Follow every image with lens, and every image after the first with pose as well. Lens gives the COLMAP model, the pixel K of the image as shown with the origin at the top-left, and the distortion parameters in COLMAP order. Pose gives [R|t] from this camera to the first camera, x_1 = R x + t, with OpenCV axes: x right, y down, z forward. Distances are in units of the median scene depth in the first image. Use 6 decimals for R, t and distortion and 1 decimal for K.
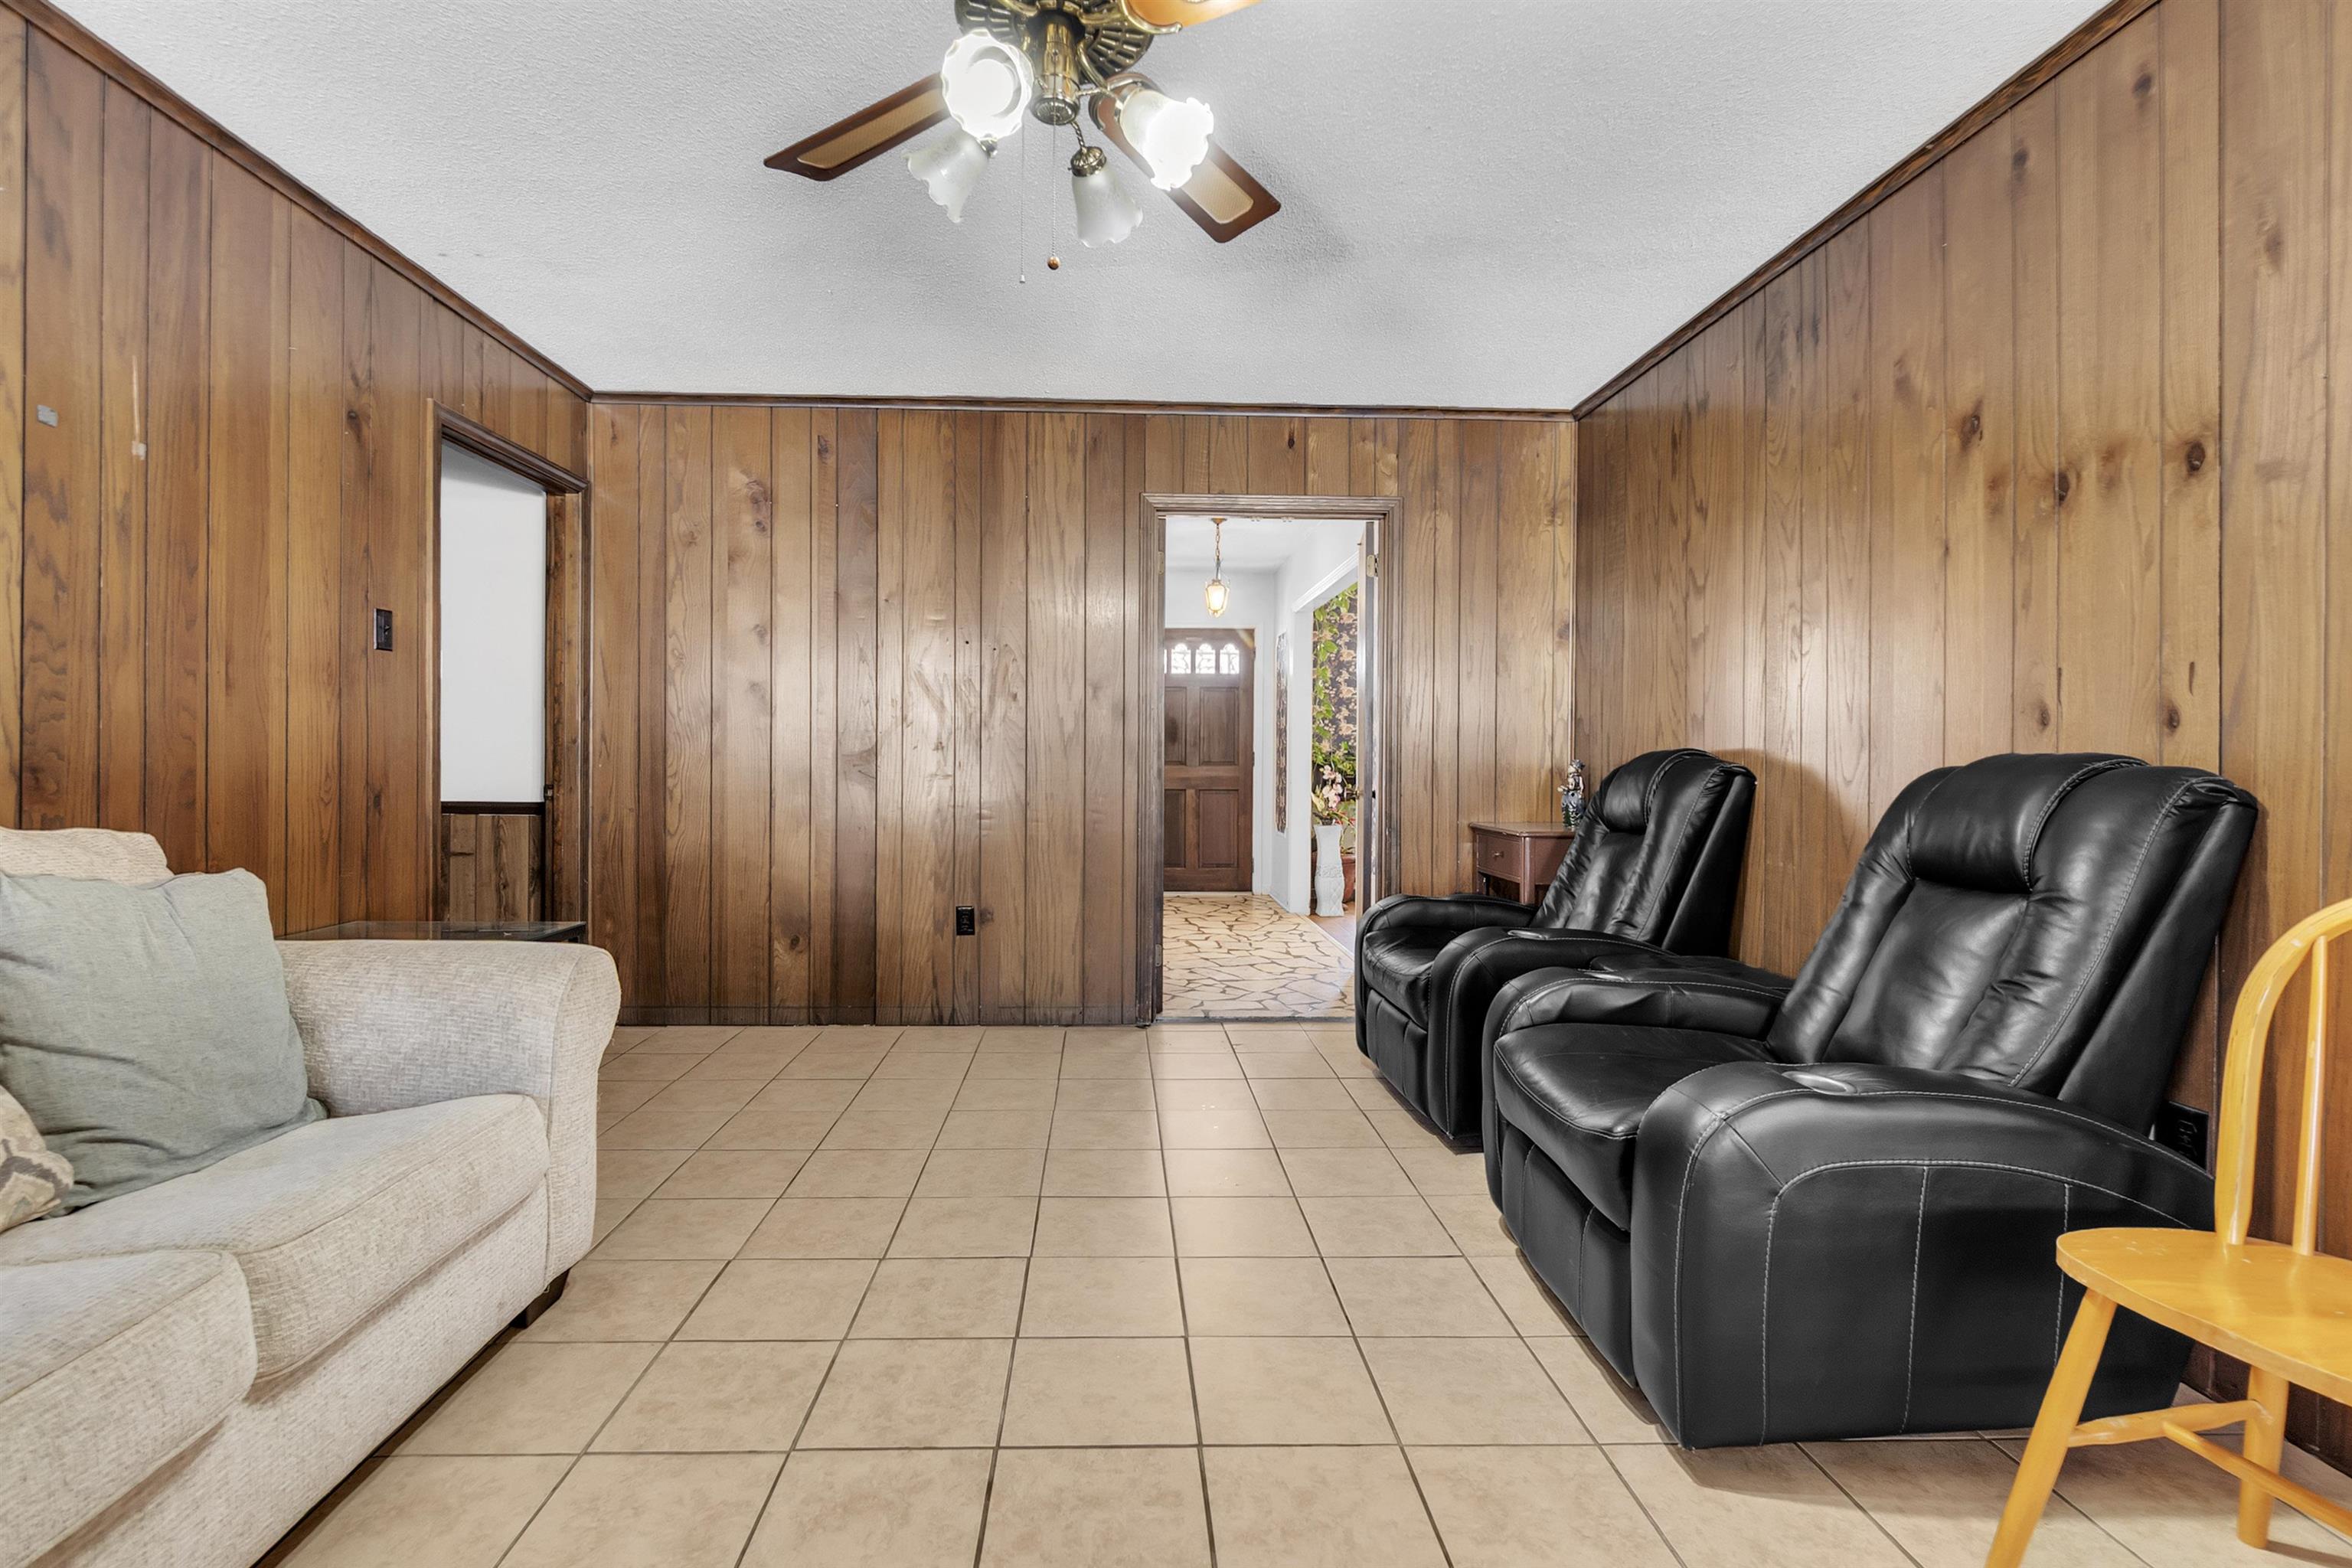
lens RADIAL K [[1052.6, 0, 1148.1], [0, 1052.6, 743.1], [0, 0, 1]] dist [0.001474, 0.000474]
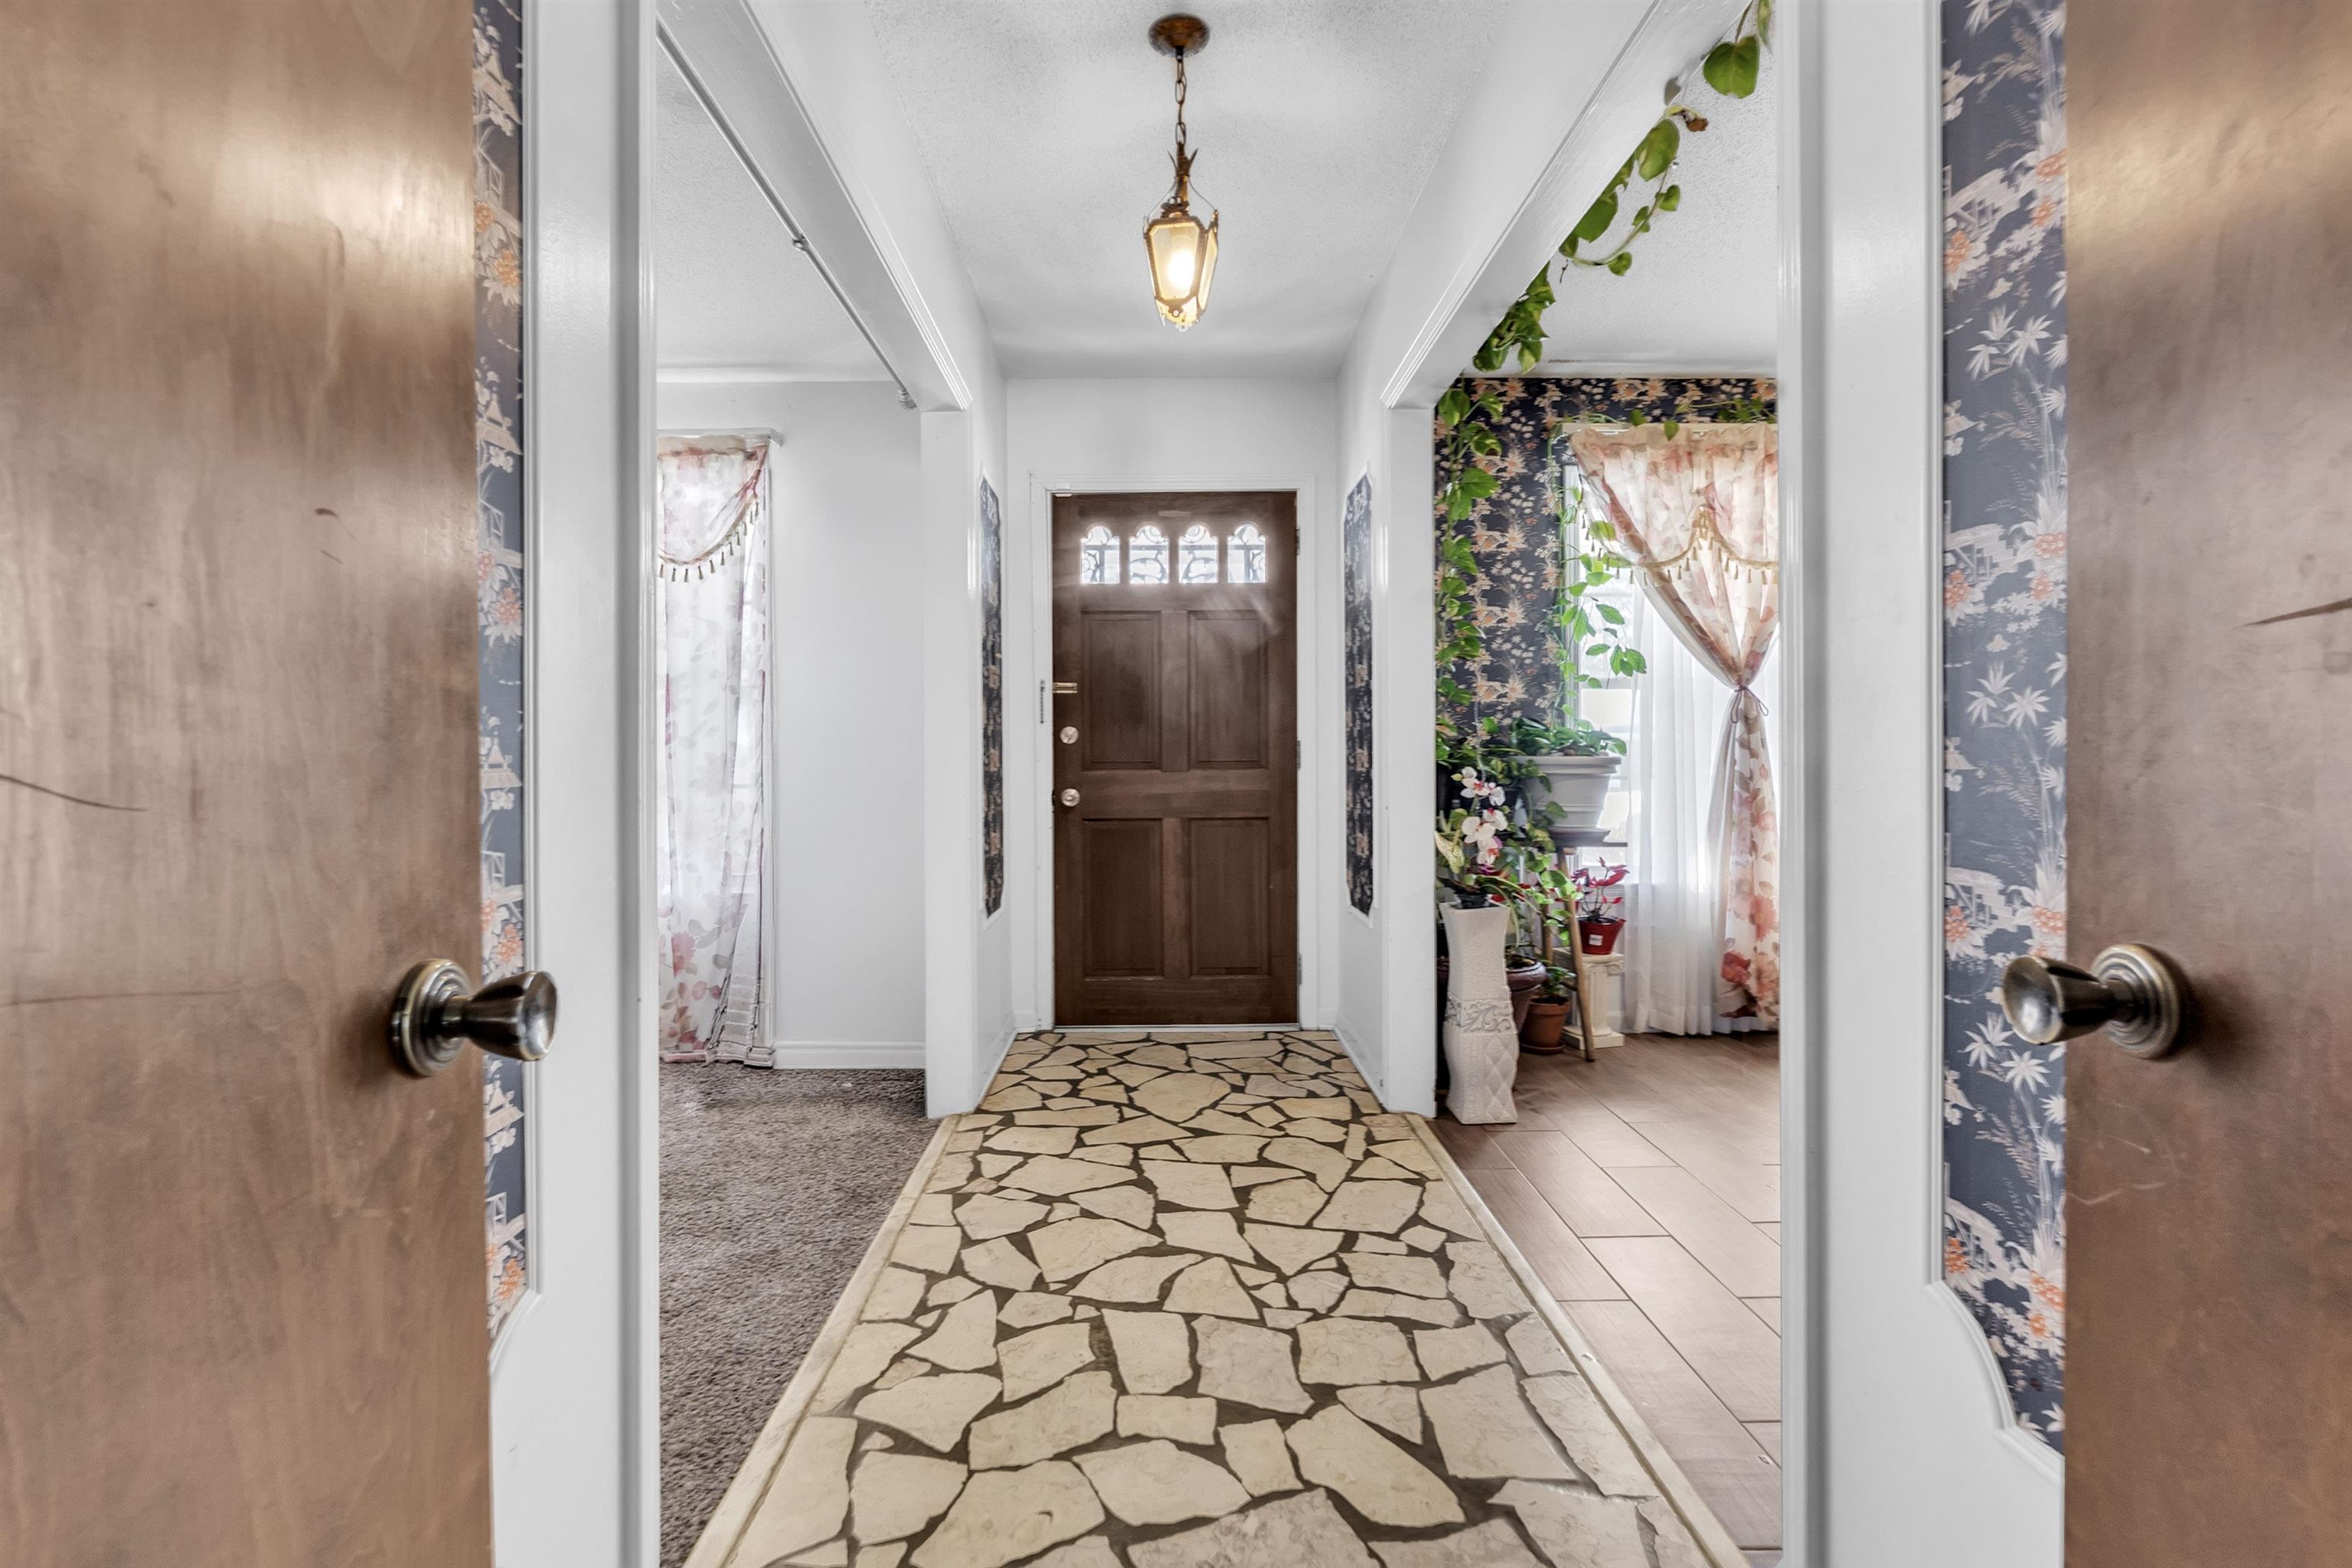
lens RADIAL K [[1044.7, 0, 1150.6], [0, 1044.7, 762.5], [0, 0, 1]] dist [-0.000465, -0.000250]
pose [[0.998994, -0.015916, -0.041935, 0.057983], [0.016515, 0.999766, 0.013970, 0.011960], [0.041703, -0.014648, 0.999023, 0.573009]]
